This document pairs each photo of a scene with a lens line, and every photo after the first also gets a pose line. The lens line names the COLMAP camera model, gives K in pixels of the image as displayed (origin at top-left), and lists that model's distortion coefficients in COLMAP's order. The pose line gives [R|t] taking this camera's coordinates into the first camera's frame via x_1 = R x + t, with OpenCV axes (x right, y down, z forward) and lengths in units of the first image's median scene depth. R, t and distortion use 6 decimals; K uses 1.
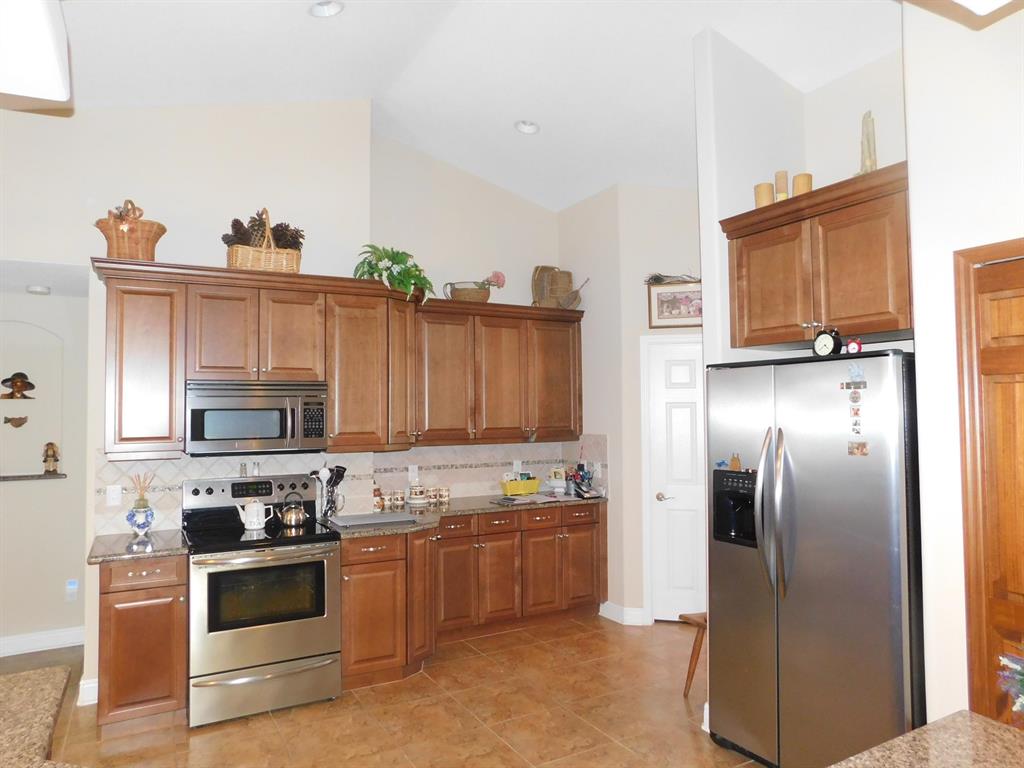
lens RADIAL K [[672.7, 0, 512.0], [0, 672.7, 384.0], [0, 0, 1]] dist [-0.068893, 0.049606]
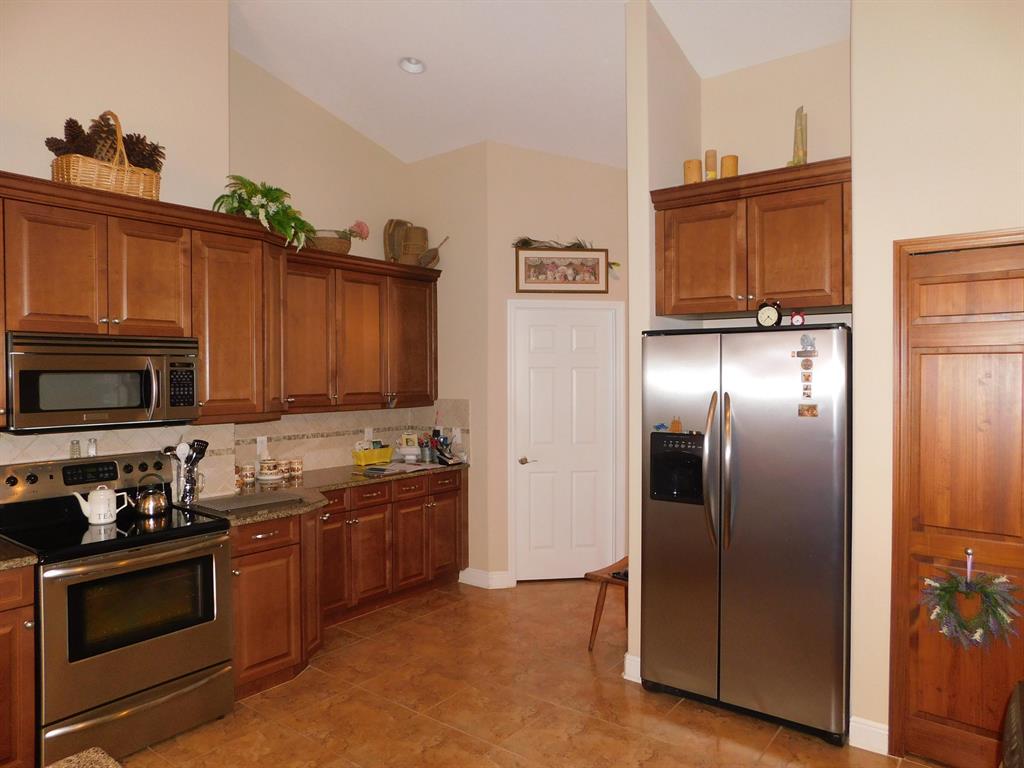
lens RADIAL K [[672.7, 0, 512.0], [0, 672.7, 384.0], [0, 0, 1]] dist [-0.068893, 0.049606]
pose [[0.922367, -0.000247, 0.386315, -0.233723], [-0.020453, 0.998566, 0.049471, 0.004510], [-0.385774, -0.053532, 0.921039, 0.098810]]
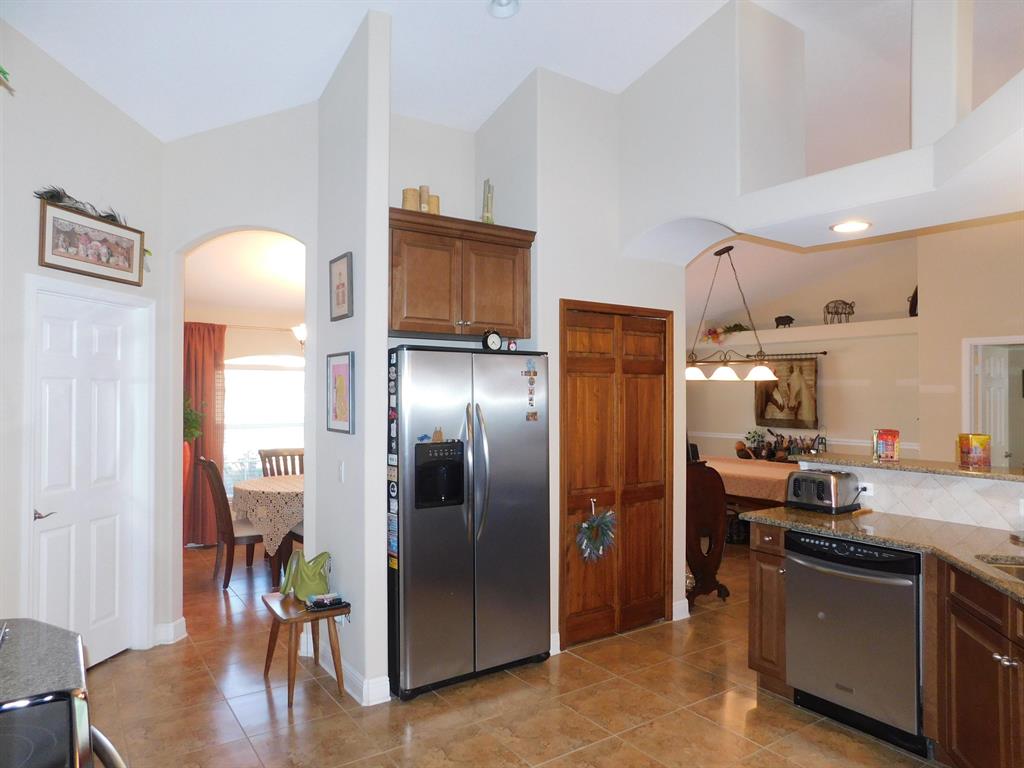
lens RADIAL K [[672.7, 0, 512.0], [0, 672.7, 384.0], [0, 0, 1]] dist [-0.068893, 0.049606]
pose [[-0.082499, 0.025013, 0.996277, -0.610893], [-0.041647, 0.998725, -0.028524, 0.043797], [-0.995721, -0.043845, -0.081352, 0.729378]]
